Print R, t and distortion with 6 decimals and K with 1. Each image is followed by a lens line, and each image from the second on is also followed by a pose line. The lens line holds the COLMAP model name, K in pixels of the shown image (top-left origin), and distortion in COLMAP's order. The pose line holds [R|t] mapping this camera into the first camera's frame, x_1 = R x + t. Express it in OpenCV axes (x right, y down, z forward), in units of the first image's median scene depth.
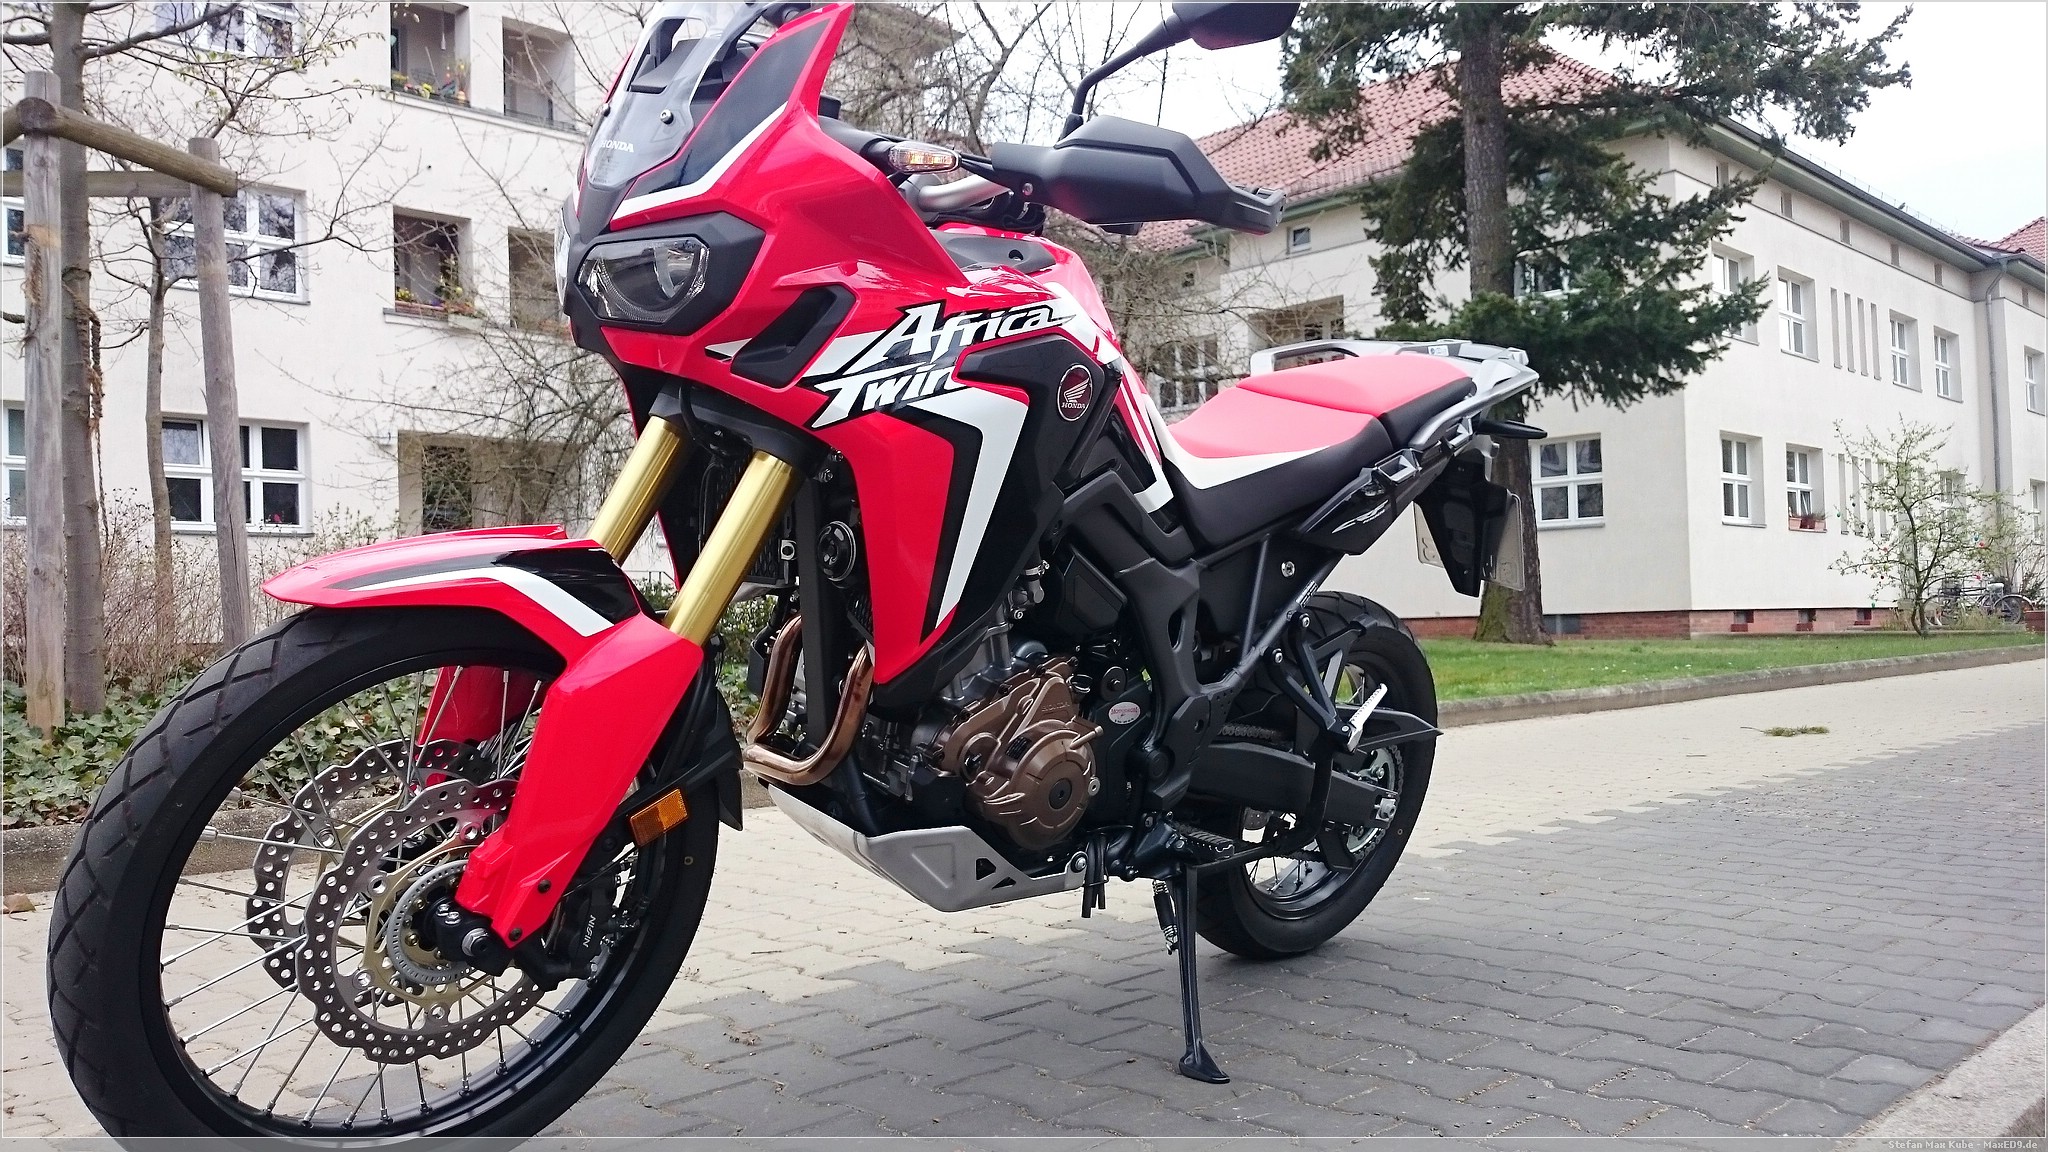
lens RADIAL K [[1714.7, 0, 1024.0], [0, 1714.7, 576.0], [0, 0, 1]] dist [0.027193, -0.003062]
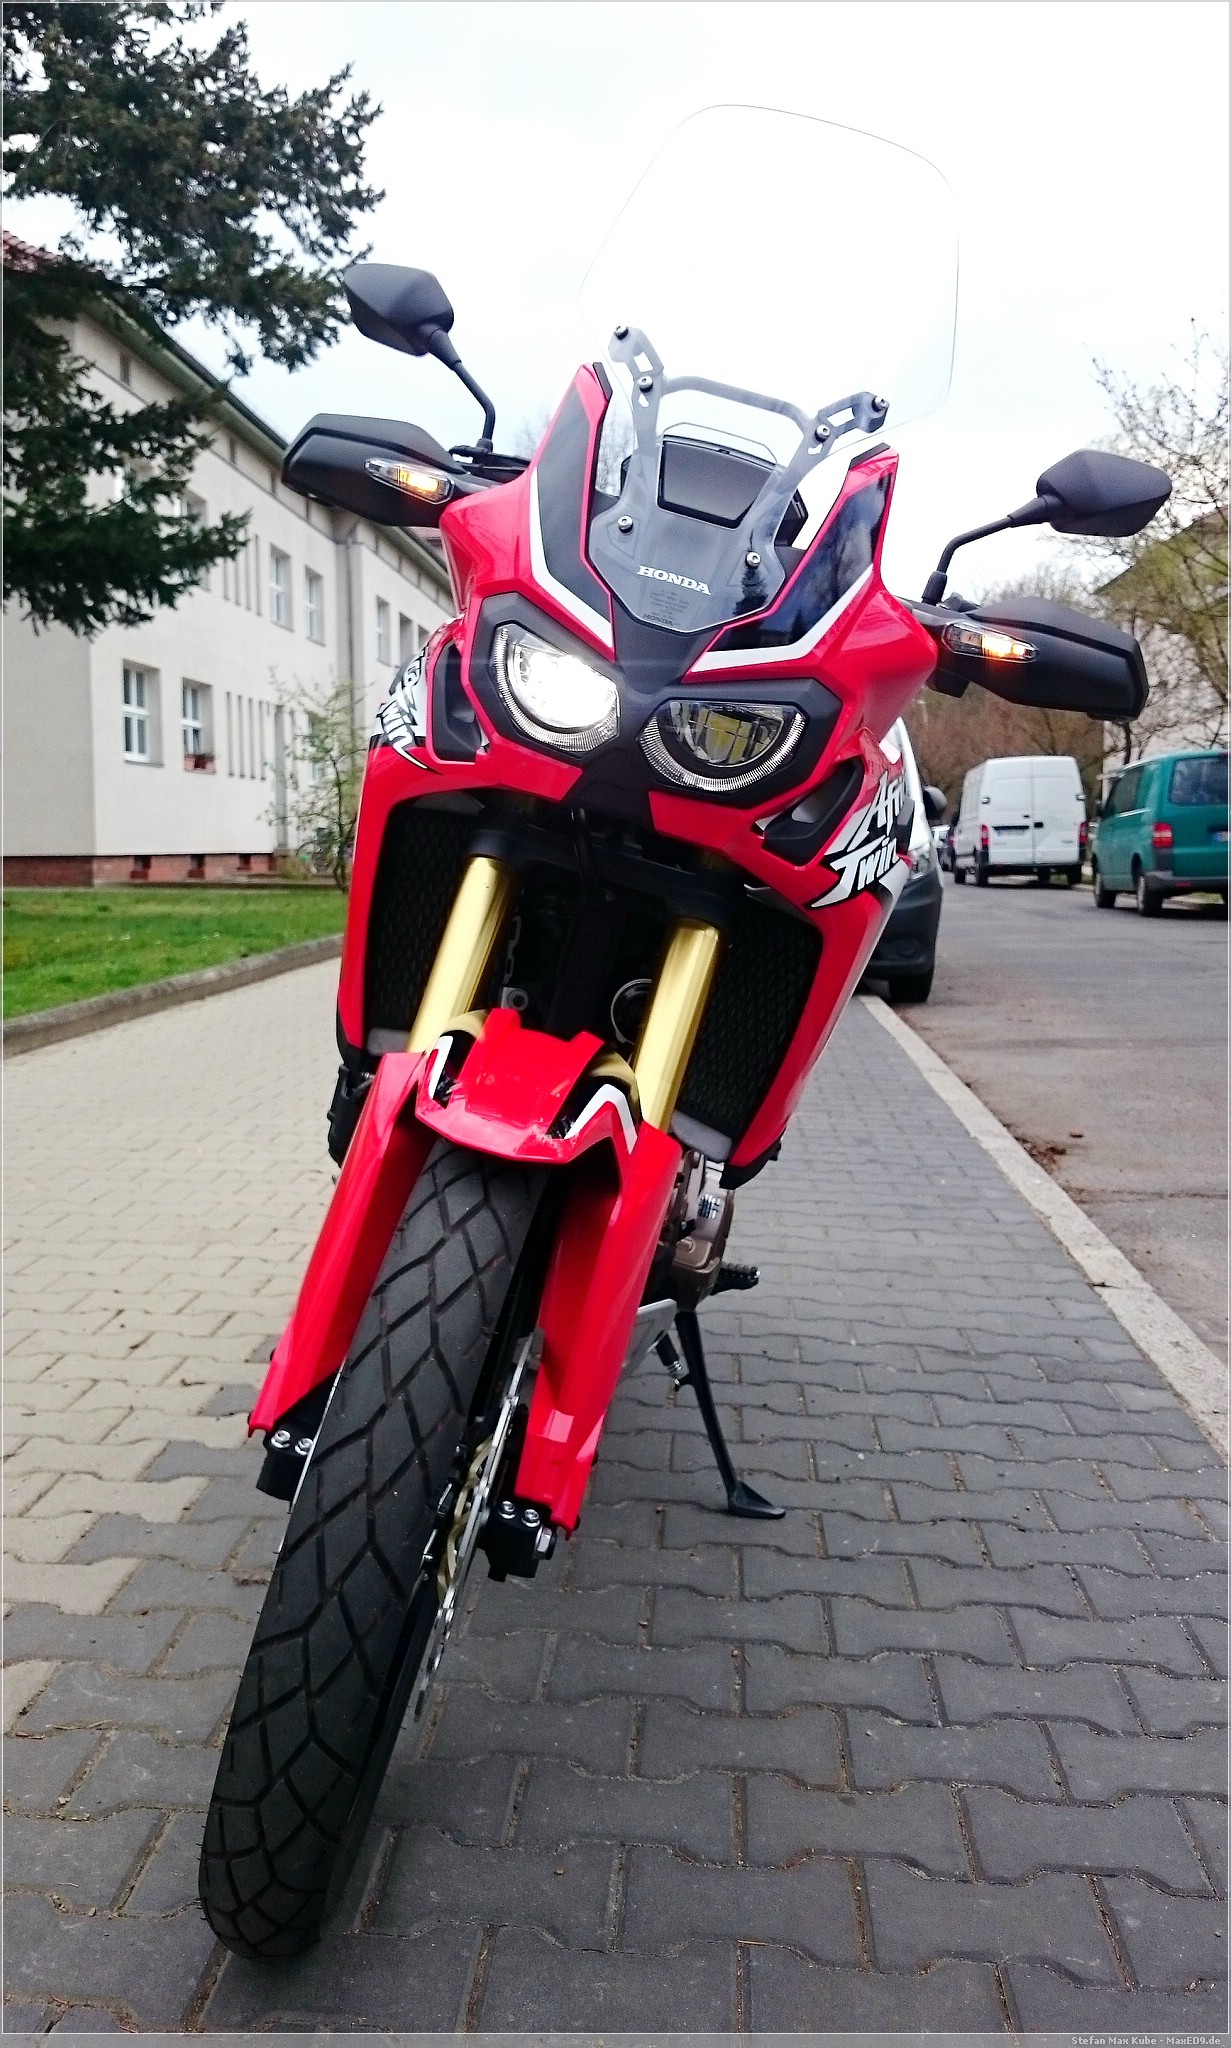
lens RADIAL K [[1956.9, 0, 615.5], [0, 1956.9, 1024.0], [0, 0, 1]] dist [0.017542, -0.001850]
pose [[0.775882, -0.034431, 0.629937, -0.103015], [-0.038809, 0.994014, 0.102132, -0.014918], [-0.629683, -0.103690, 0.769901, 0.027881]]
